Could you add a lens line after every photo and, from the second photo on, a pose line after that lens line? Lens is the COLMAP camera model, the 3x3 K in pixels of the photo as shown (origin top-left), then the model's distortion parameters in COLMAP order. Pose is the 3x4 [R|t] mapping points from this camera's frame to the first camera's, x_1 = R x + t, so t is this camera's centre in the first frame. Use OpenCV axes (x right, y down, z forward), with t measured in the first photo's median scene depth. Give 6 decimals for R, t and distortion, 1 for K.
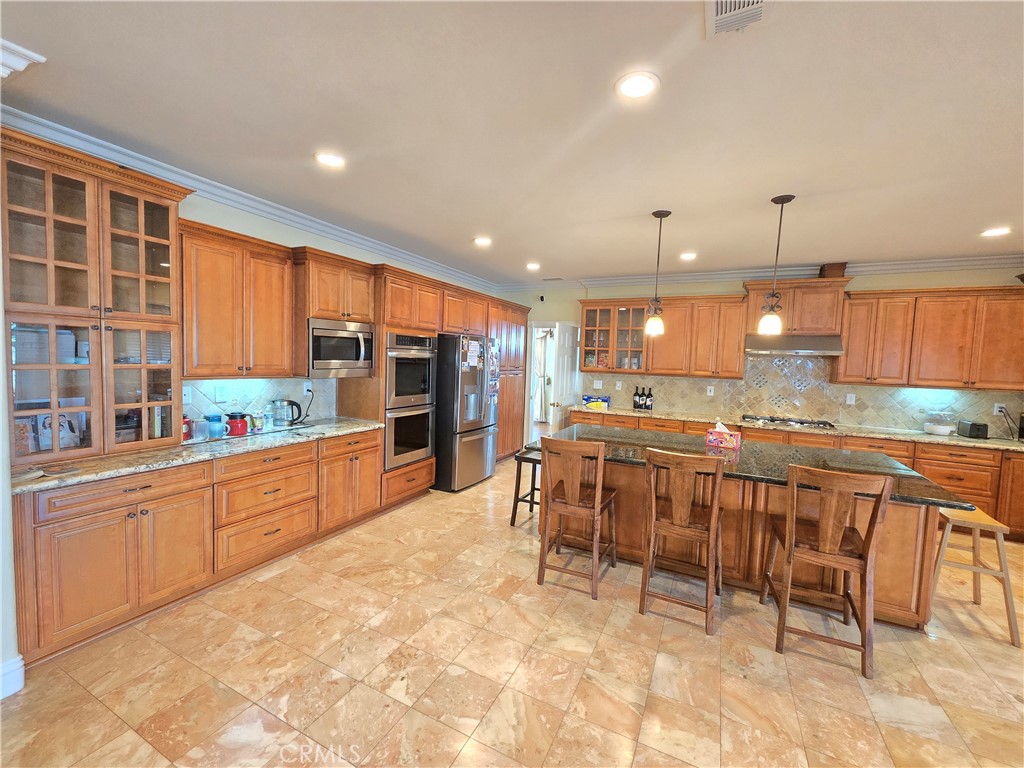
lens RADIAL K [[418.3, 0, 511.9], [0, 418.3, 384.1], [0, 0, 1]] dist [-0.000913, 0.000298]
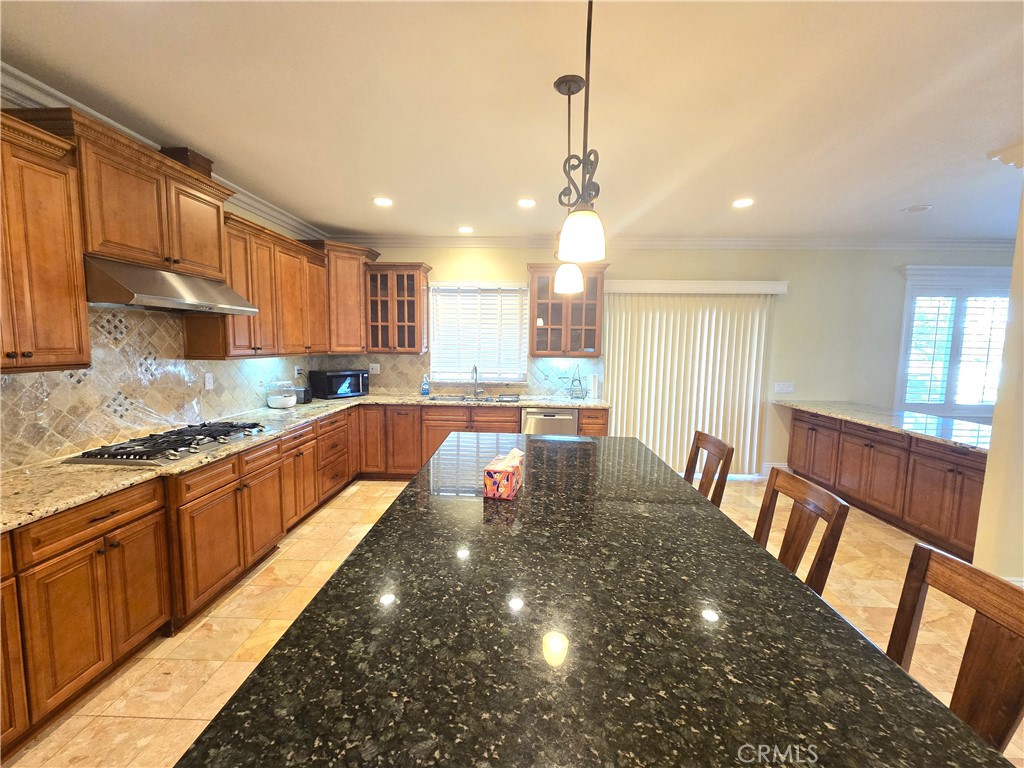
lens RADIAL K [[418.3, 0, 516.2], [0, 418.3, 383.3], [0, 0, 1]] dist [-0.000913, 0.000298]
pose [[-0.420367, -0.129116, 0.898121, 0.016945], [0.025311, 0.987770, 0.153852, -0.046754], [-0.907001, 0.087406, -0.411958, 0.781414]]
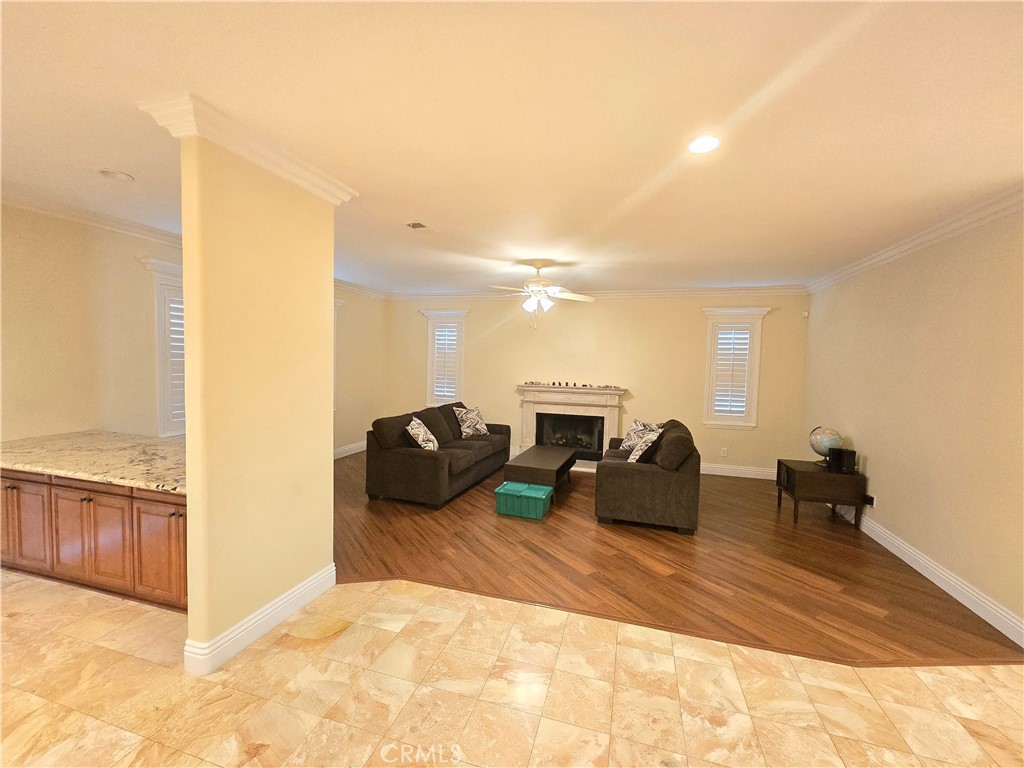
lens RADIAL K [[418.3, 0, 508.7], [0, 418.3, 381.2], [0, 0, 1]] dist [-0.000913, 0.000298]
pose [[-0.982334, -0.045514, -0.181516, -0.002456], [-0.065264, 0.992396, 0.104361, -0.038474], [0.175386, 0.114363, -0.977835, 0.491216]]
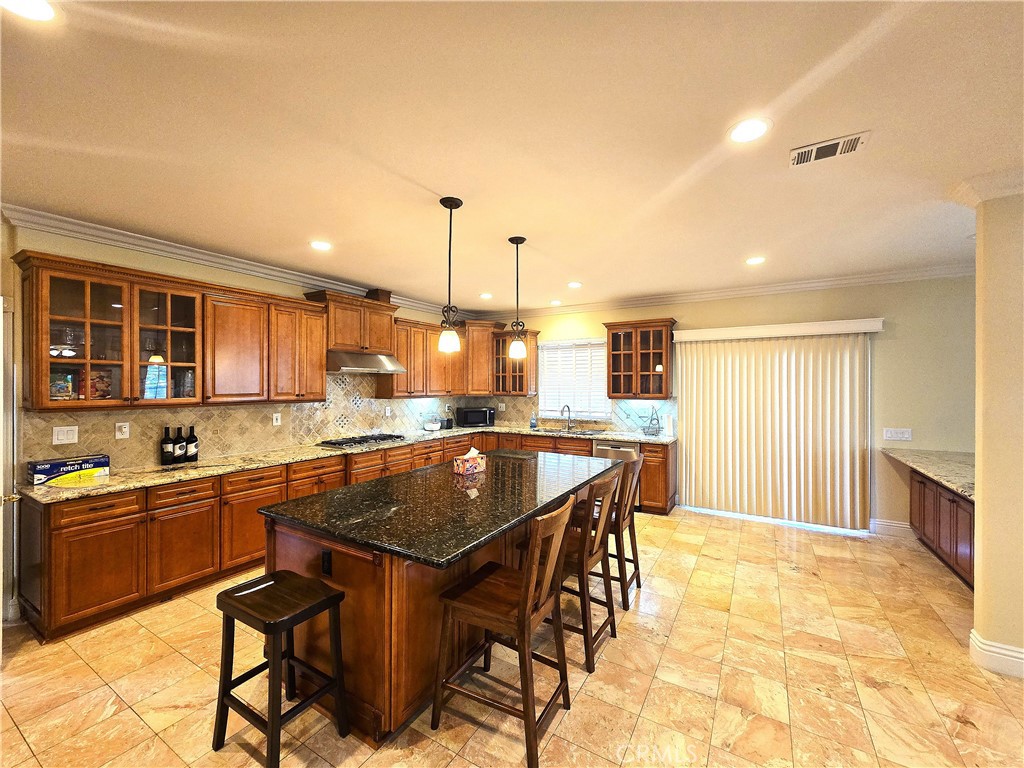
lens RADIAL K [[418.3, 0, 513.8], [0, 418.3, 383.5], [0, 0, 1]] dist [-0.000913, 0.000298]
pose [[0.071561, -0.032959, 0.996892, -0.283430], [0.061174, 0.997717, 0.028595, -0.048355], [-0.995559, 0.058938, 0.073414, 0.533644]]
